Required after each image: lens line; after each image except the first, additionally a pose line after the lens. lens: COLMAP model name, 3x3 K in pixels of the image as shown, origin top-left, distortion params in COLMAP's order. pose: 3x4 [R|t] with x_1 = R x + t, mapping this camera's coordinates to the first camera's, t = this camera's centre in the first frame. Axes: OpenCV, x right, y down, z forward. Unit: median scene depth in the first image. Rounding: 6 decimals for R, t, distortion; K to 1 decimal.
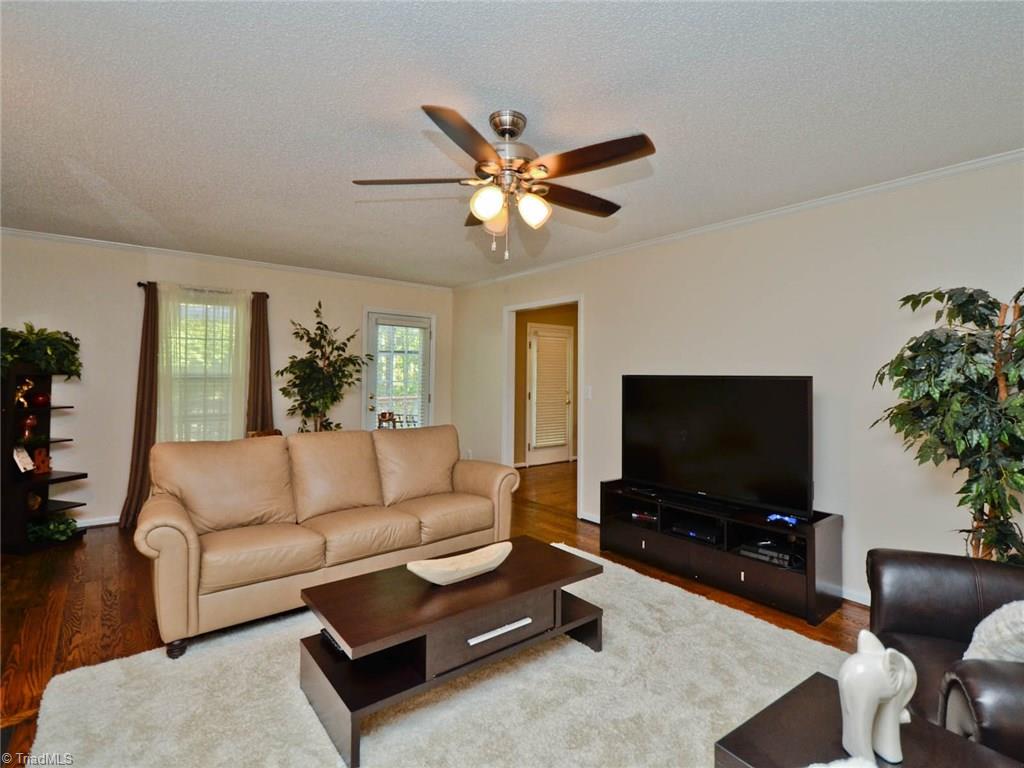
lens RADIAL K [[499.6, 0, 513.5], [0, 499.6, 379.0], [0, 0, 1]] dist [0.000822, -0.000404]
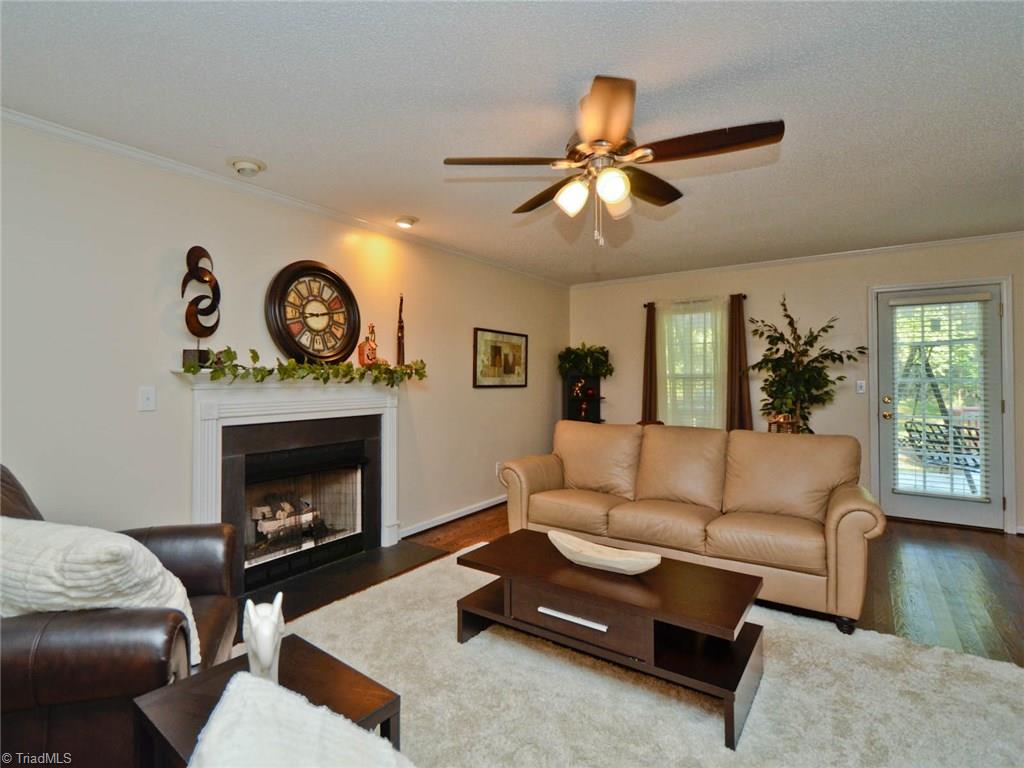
lens RADIAL K [[531.7, 0, 513.3], [0, 531.7, 361.6], [0, 0, 1]] dist [-0.000827, -0.000455]
pose [[0.290423, -0.040234, -0.956052, 0.441003], [0.000363, 0.999120, -0.041937, 0.013131], [0.956898, 0.011833, 0.290182, 0.253039]]
